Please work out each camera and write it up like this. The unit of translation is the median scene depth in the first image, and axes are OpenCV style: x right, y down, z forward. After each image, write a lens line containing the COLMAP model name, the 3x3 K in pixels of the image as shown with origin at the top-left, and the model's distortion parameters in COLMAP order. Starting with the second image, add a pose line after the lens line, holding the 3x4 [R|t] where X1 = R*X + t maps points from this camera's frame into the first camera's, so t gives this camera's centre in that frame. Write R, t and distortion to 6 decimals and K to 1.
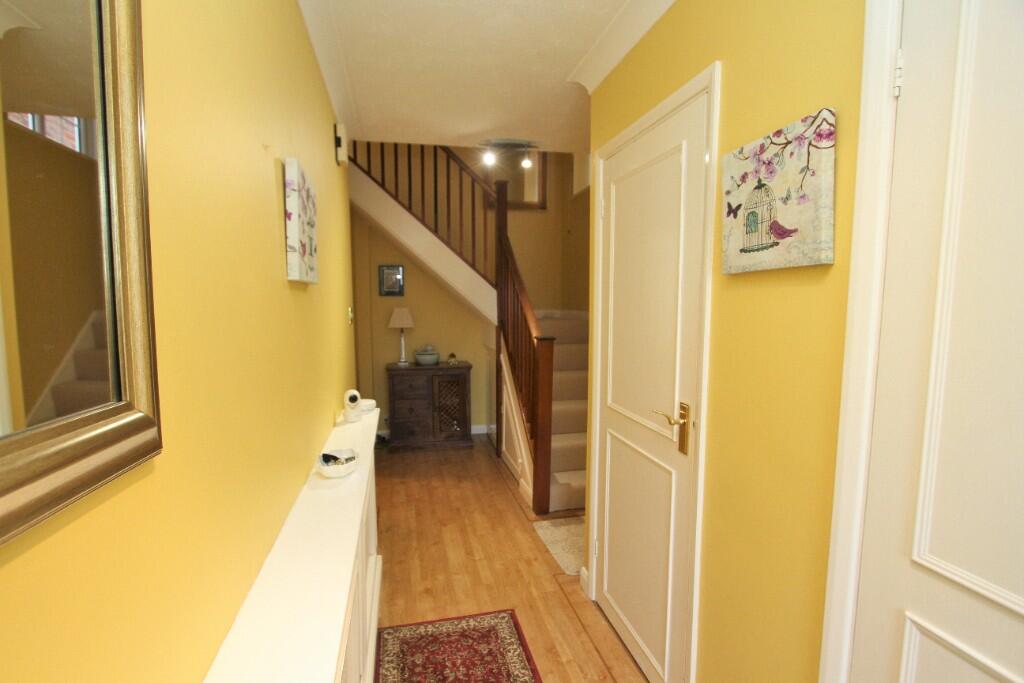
lens RADIAL K [[469.1, 0, 508.5], [0, 469.1, 344.7], [0, 0, 1]] dist [-0.017709, 0.000608]
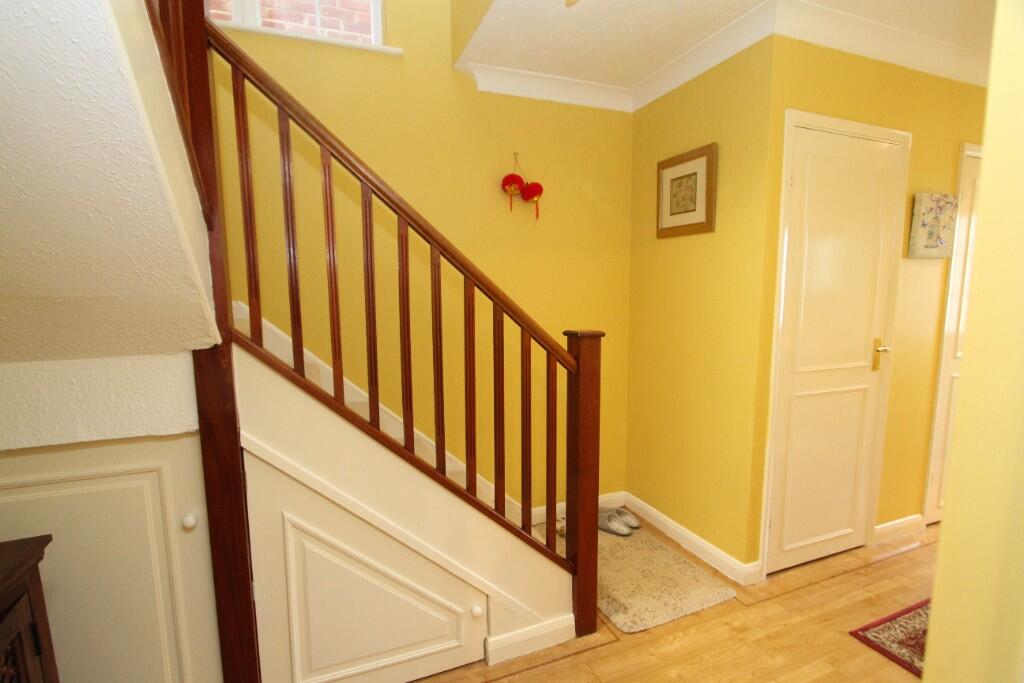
lens RADIAL K [[469.1, 0, 506.8], [0, 469.1, 335.9], [0, 0, 1]] dist [-0.017709, 0.000608]
pose [[-0.128292, -0.114691, 0.985082, -0.737906], [0.093692, 0.987446, 0.127168, -0.145989], [-0.987301, 0.108609, -0.115936, 1.802937]]
